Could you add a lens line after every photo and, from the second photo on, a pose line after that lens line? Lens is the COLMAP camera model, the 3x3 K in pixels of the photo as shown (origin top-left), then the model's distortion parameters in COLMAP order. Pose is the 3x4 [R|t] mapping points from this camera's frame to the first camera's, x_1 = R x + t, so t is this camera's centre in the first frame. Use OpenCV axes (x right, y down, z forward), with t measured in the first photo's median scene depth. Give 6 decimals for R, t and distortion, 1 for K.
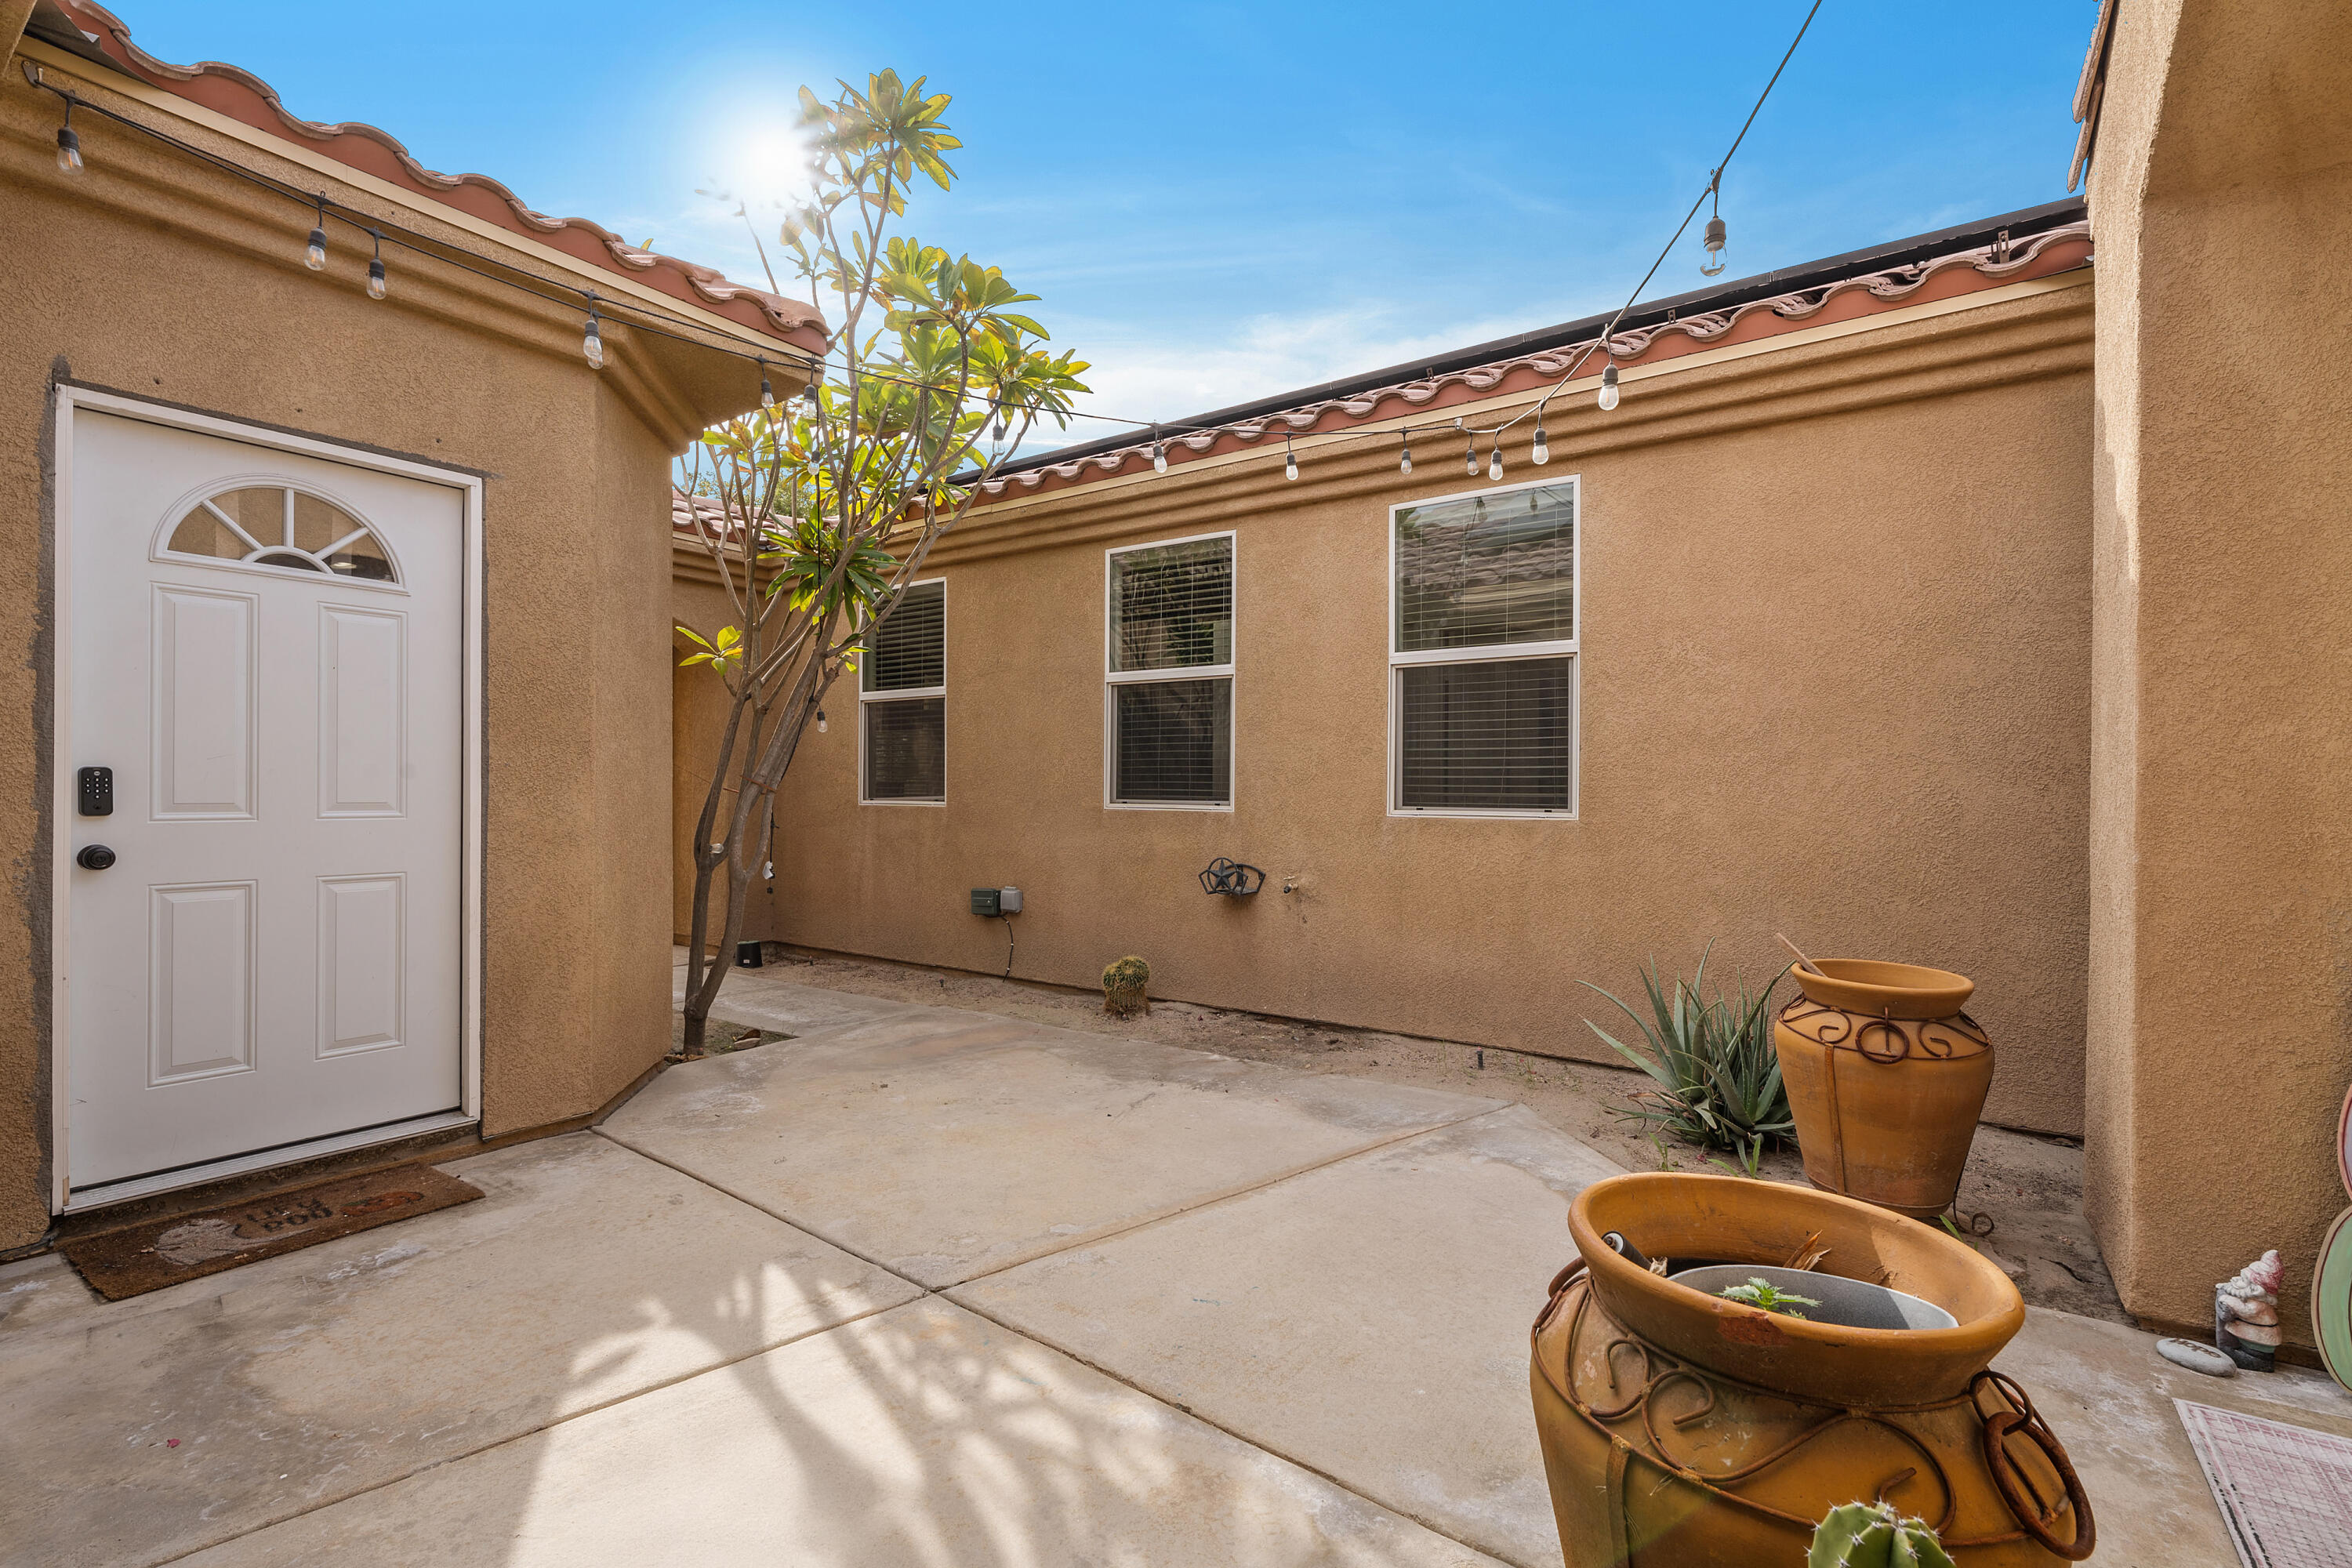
lens RADIAL K [[1045.6, 0, 1171.4], [0, 1045.6, 795.7], [0, 0, 1]] dist [0.001607, 0.000193]
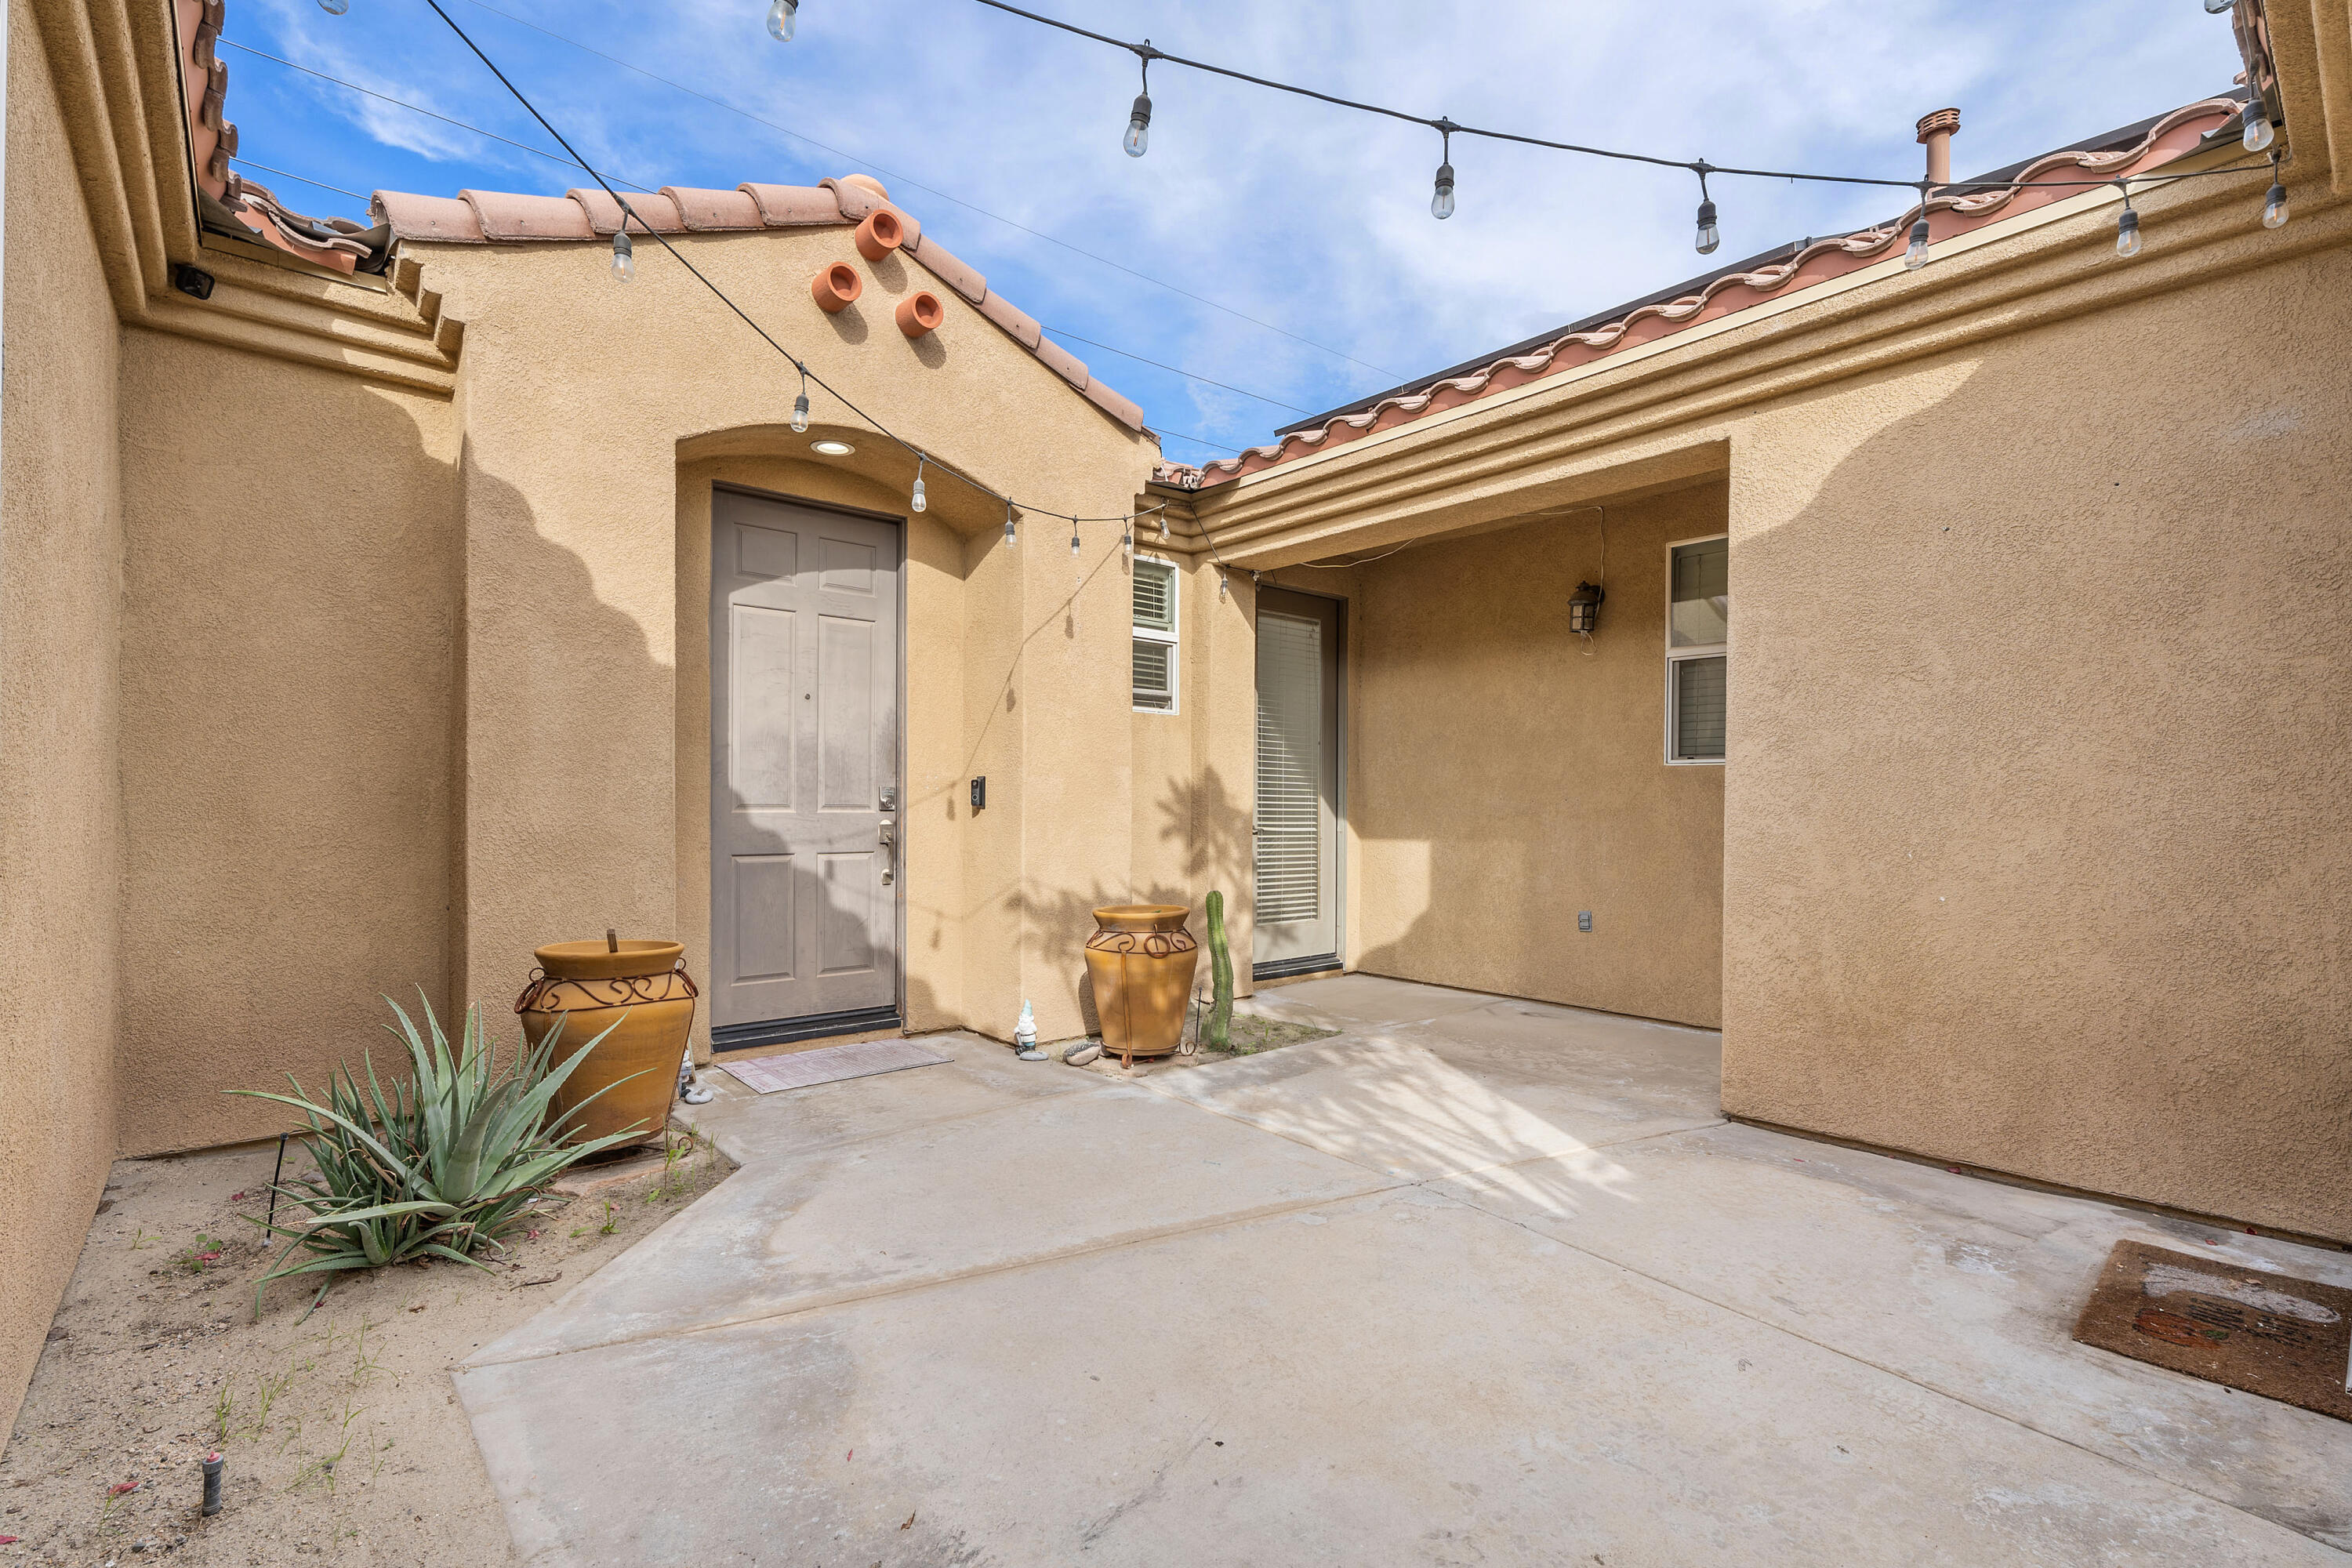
lens RADIAL K [[1045.6, 0, 1171.4], [0, 1045.6, 795.7], [0, 0, 1]] dist [0.001607, 0.000193]
pose [[-0.972212, -0.010360, 0.233873, -0.189382], [-0.011440, 0.999929, -0.003262, -0.001939], [-0.233822, -0.005847, -0.972262, 1.872144]]
